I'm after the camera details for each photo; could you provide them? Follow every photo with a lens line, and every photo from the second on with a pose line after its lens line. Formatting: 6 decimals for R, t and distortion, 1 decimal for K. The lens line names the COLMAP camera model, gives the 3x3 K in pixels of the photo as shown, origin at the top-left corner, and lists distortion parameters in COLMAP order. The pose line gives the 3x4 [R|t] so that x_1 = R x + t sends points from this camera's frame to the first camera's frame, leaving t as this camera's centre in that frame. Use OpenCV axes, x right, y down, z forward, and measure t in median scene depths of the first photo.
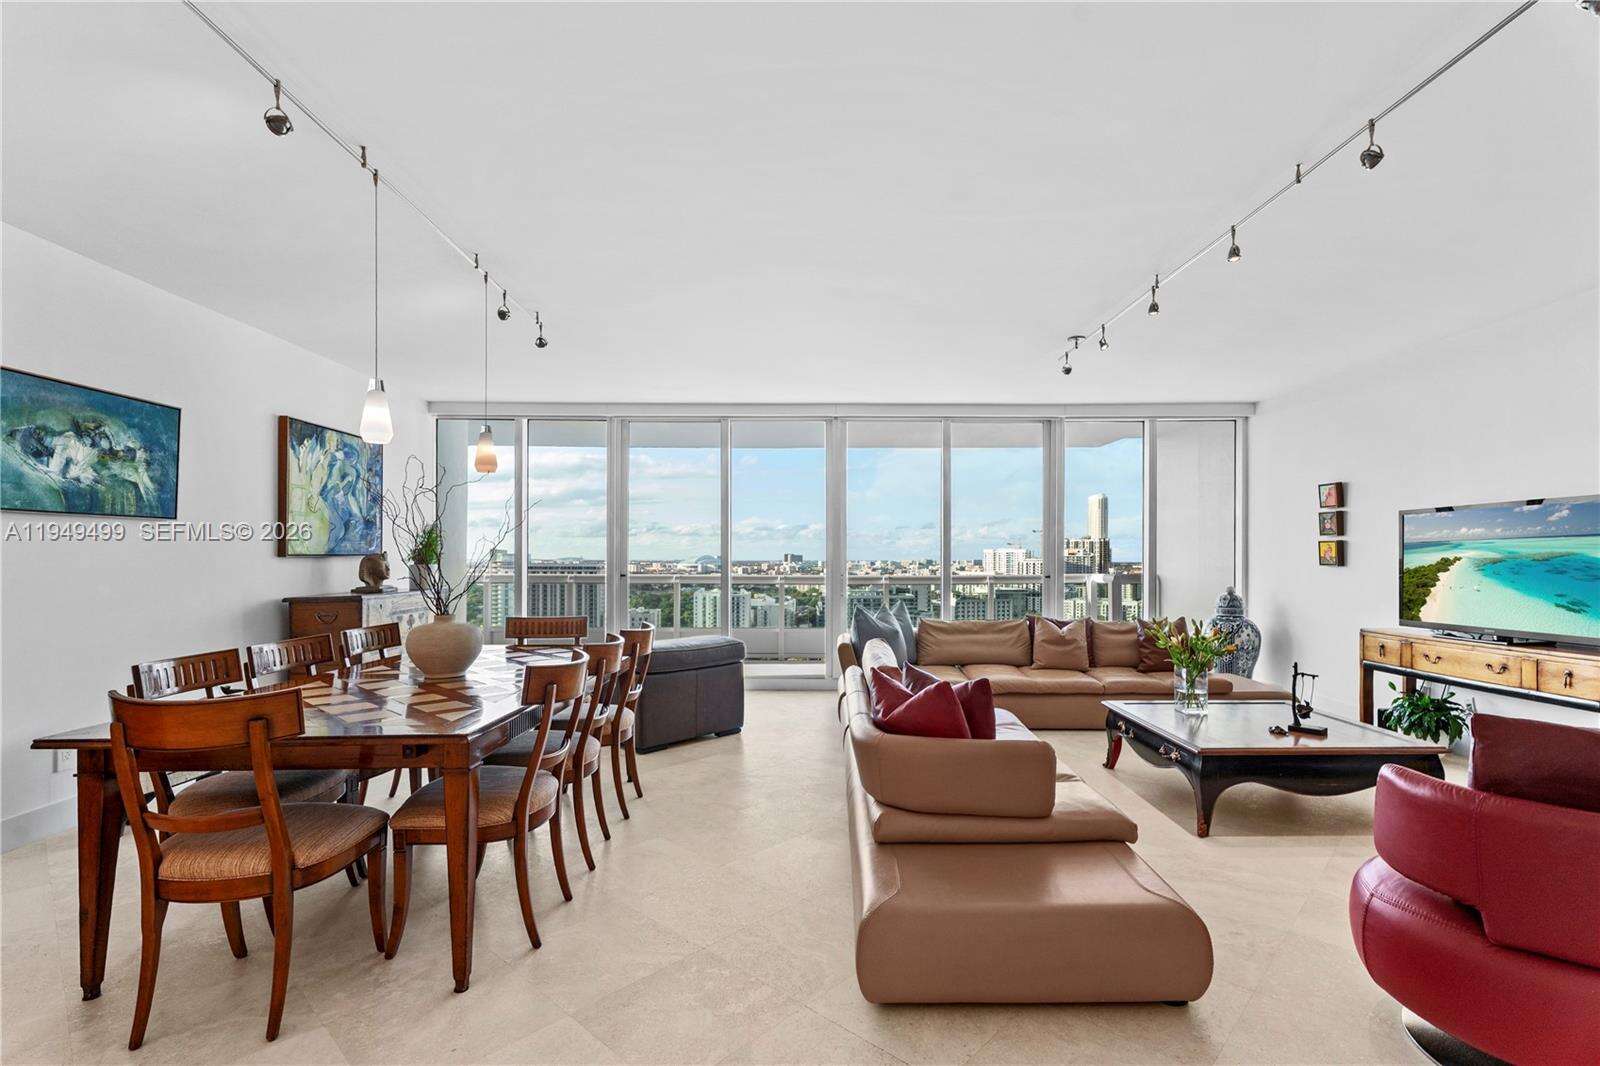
lens RADIAL K [[715.5, 0, 833.8], [0, 715.5, 571.8], [0, 0, 1]] dist [0.002353, -0.001283]
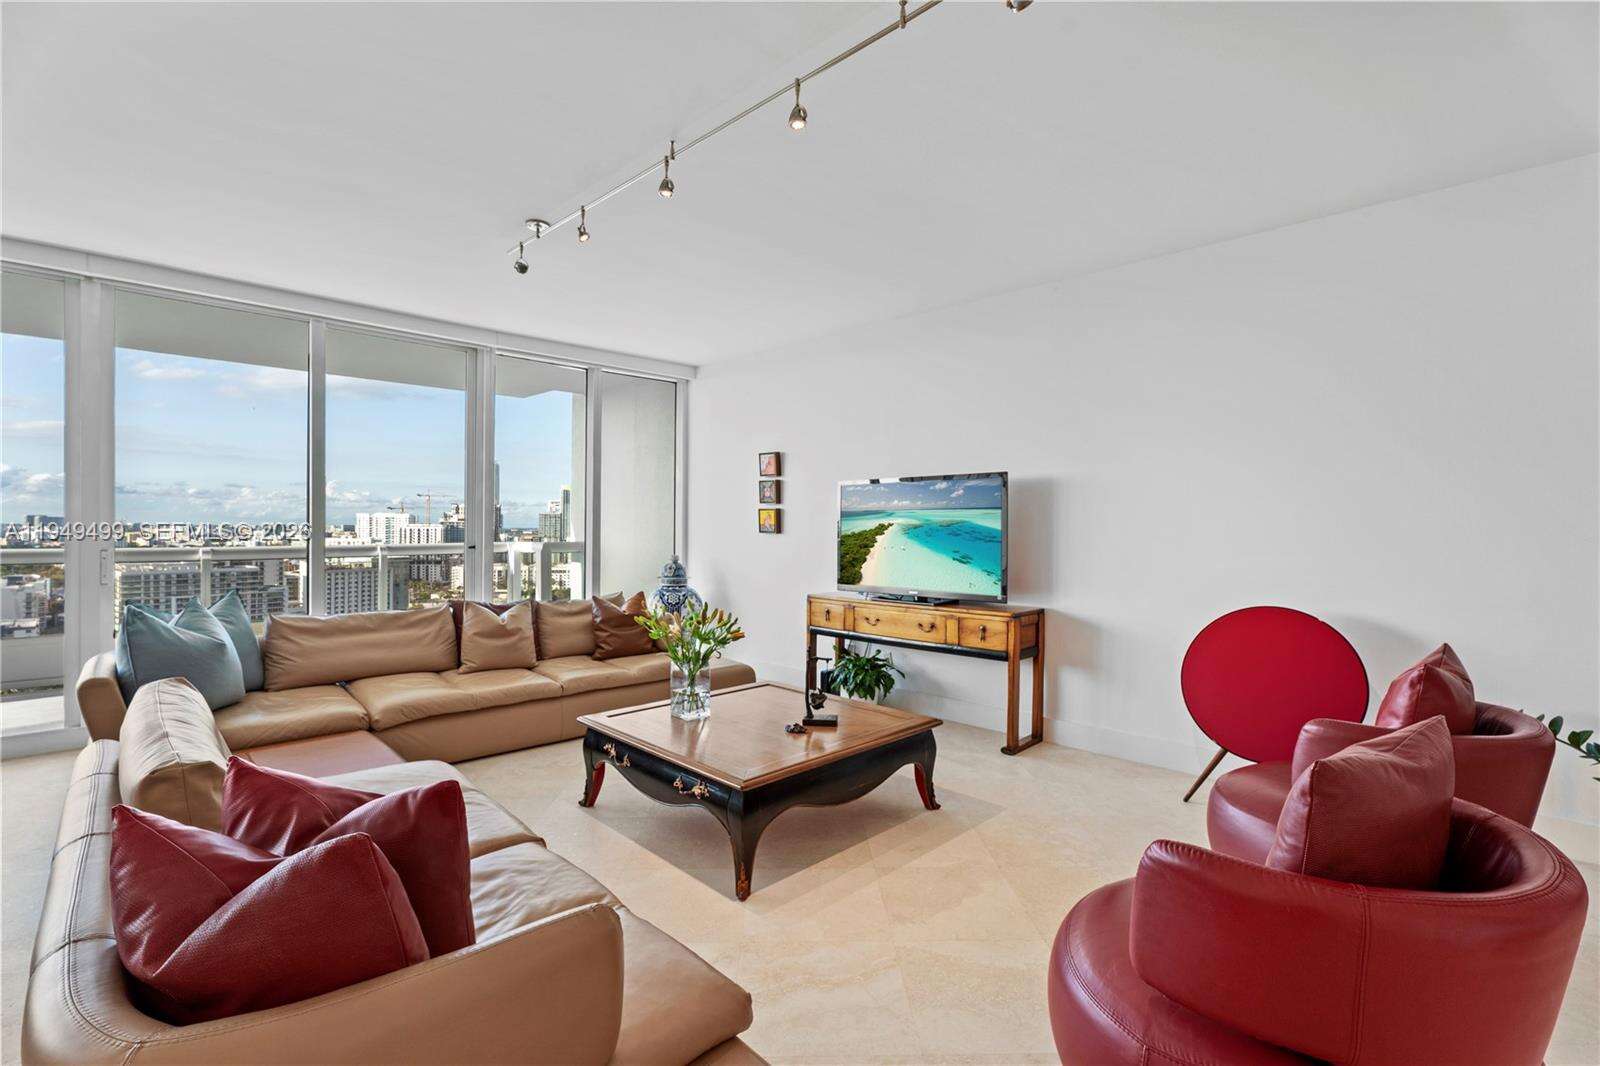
lens RADIAL K [[715.5, 0, 793.2], [0, 715.5, 530.3], [0, 0, 1]] dist [0.002353, -0.001283]
pose [[0.729721, 0.001959, 0.683743, 0.027688], [0.004505, 0.999960, -0.007673, -0.004838], [-0.683731, 0.008680, 0.729683, 0.274336]]
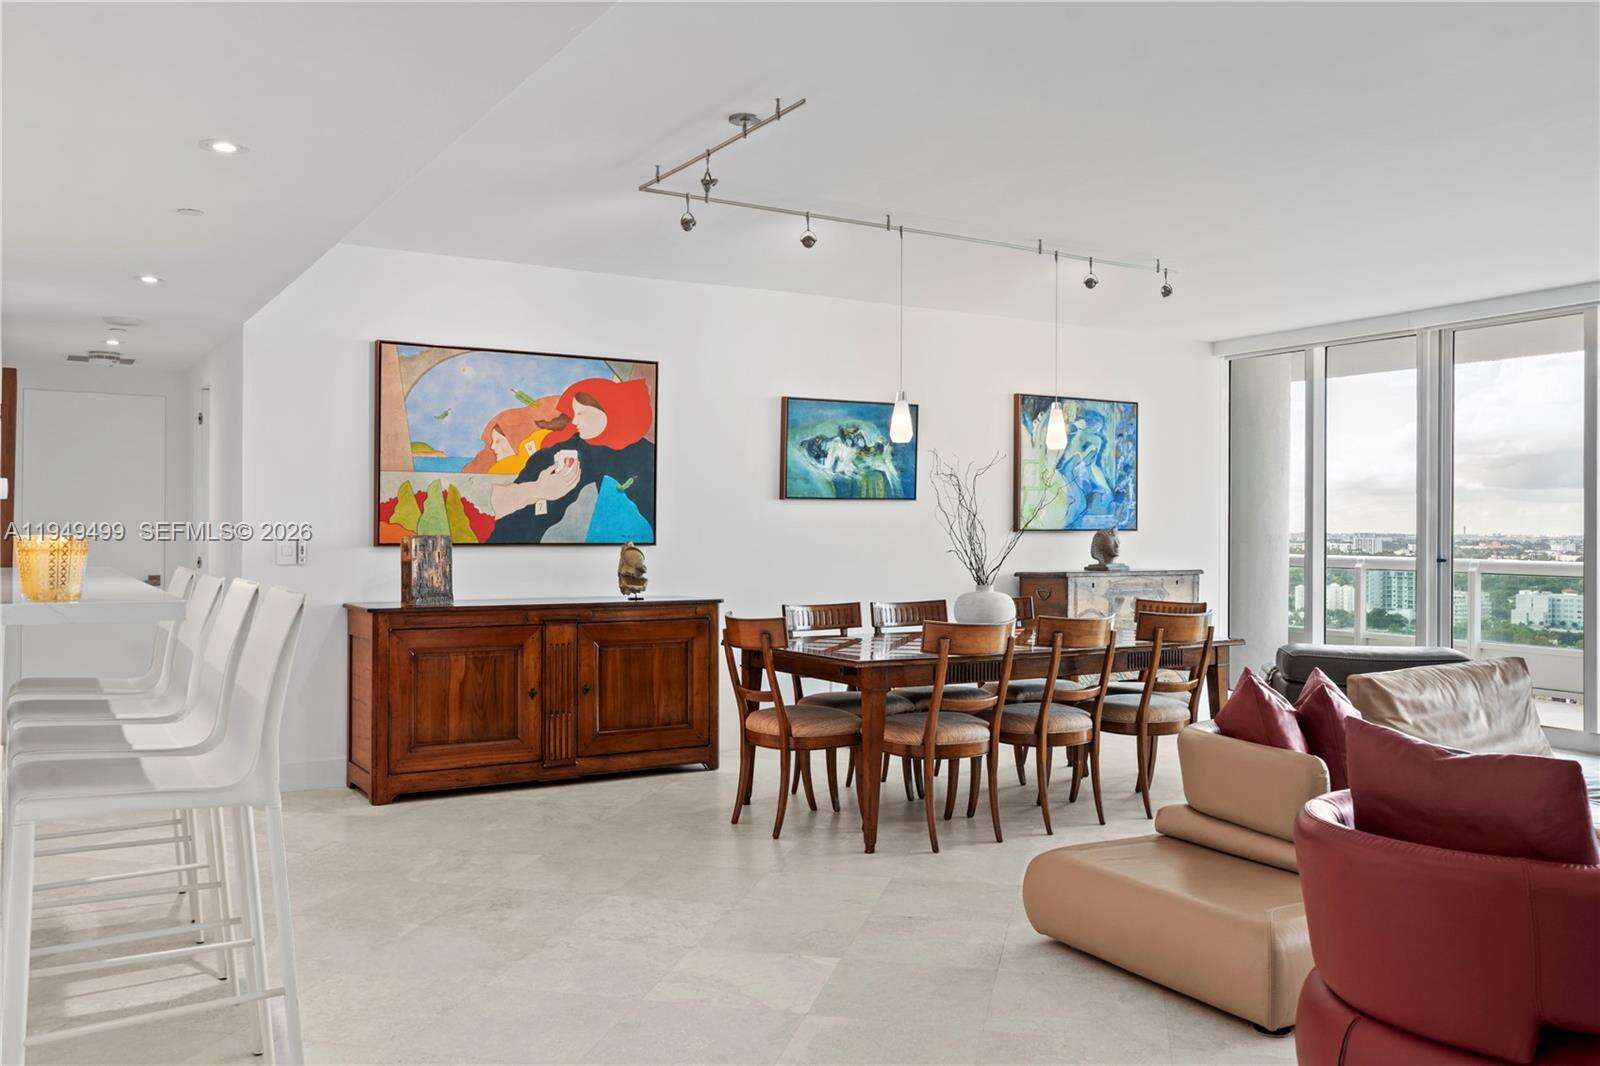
lens RADIAL K [[1298.9, 0, 804.4], [0, 1298.9, 505.7], [0, 0, 1]] dist [-0.031292, 0.023529]
pose [[0.482274, -0.017742, -0.875841, 0.674687], [-0.017594, 0.999397, -0.029933, 0.000818], [0.875844, 0.029846, 0.481671, -0.130447]]
